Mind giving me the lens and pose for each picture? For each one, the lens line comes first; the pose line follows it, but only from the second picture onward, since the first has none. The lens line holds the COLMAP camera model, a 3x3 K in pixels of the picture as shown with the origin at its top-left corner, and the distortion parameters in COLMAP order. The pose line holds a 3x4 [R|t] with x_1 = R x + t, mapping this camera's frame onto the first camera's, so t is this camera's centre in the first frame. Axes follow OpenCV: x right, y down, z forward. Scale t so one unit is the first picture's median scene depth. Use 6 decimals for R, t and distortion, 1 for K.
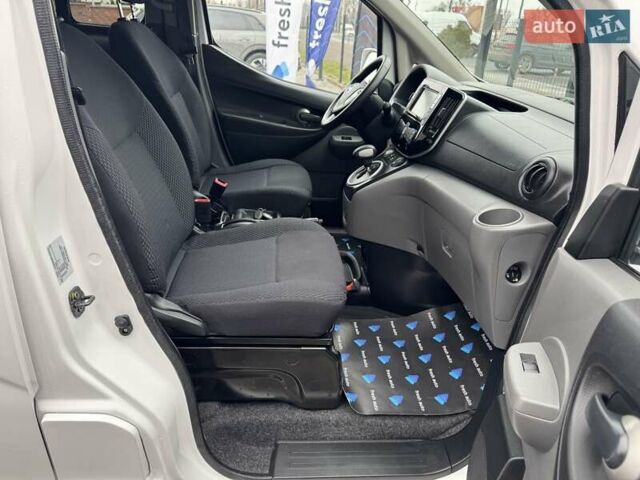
lens RADIAL K [[458.2, 0, 317.2], [0, 458.2, 239.5], [0, 0, 1]] dist [0.000904, -0.004261]
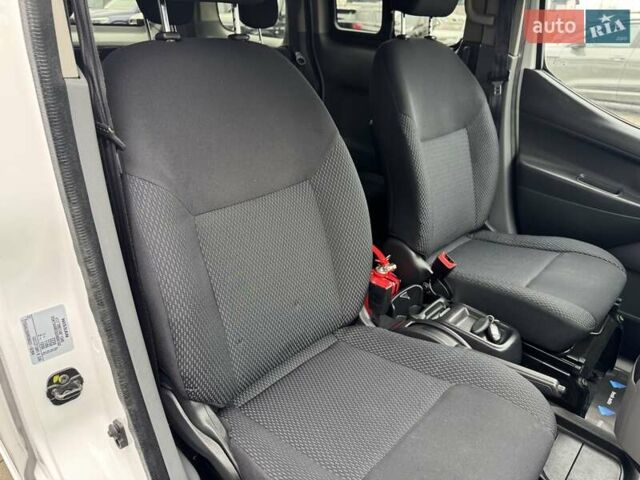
lens RADIAL K [[449.0, 0, 322.4], [0, 449.0, 237.2], [0, 0, 1]] dist [0.078821, -0.125563]
pose [[0.685130, 0.285992, -0.669930, 0.099962], [-0.309337, 0.946884, 0.087868, -0.135247], [0.659476, 0.147033, 0.737206, 0.289538]]
